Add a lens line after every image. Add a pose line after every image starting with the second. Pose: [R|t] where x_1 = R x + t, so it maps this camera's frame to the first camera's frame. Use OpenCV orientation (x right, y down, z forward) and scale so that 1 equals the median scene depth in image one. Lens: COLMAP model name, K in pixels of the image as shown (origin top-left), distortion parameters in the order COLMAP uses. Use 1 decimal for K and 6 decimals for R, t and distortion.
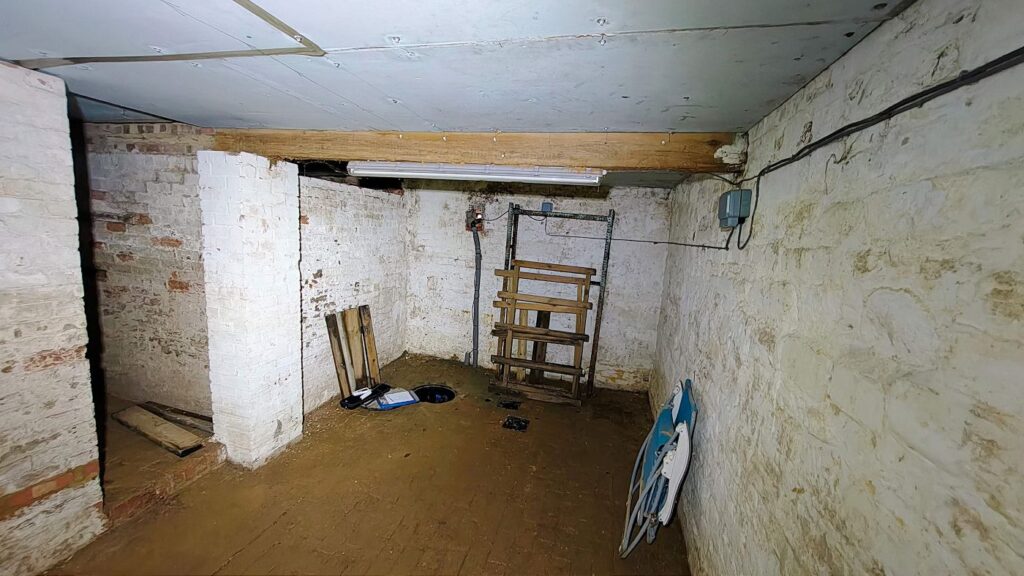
lens RADIAL K [[385.6, 0, 513.8], [0, 385.6, 290.3], [0, 0, 1]] dist [-0.000271, 0.000006]
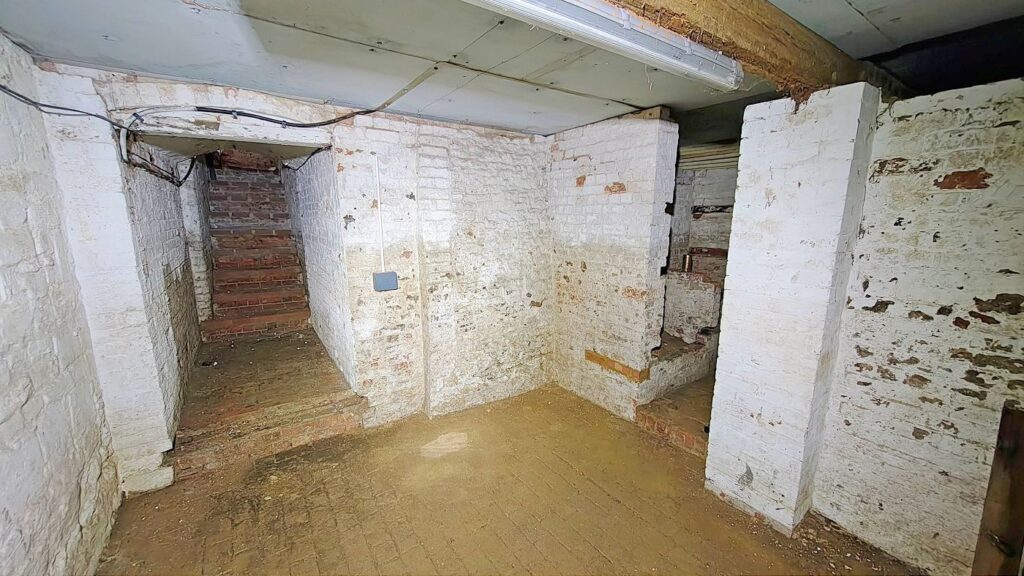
lens RADIAL K [[385.6, 0, 511.0], [0, 385.6, 288.1], [0, 0, 1]] dist [-0.000271, 0.000006]
pose [[-0.657369, 0.078198, -0.749501, 0.206227], [-0.155021, 0.959296, 0.236051, -0.089712], [0.737452, 0.271361, -0.618489, 1.022731]]
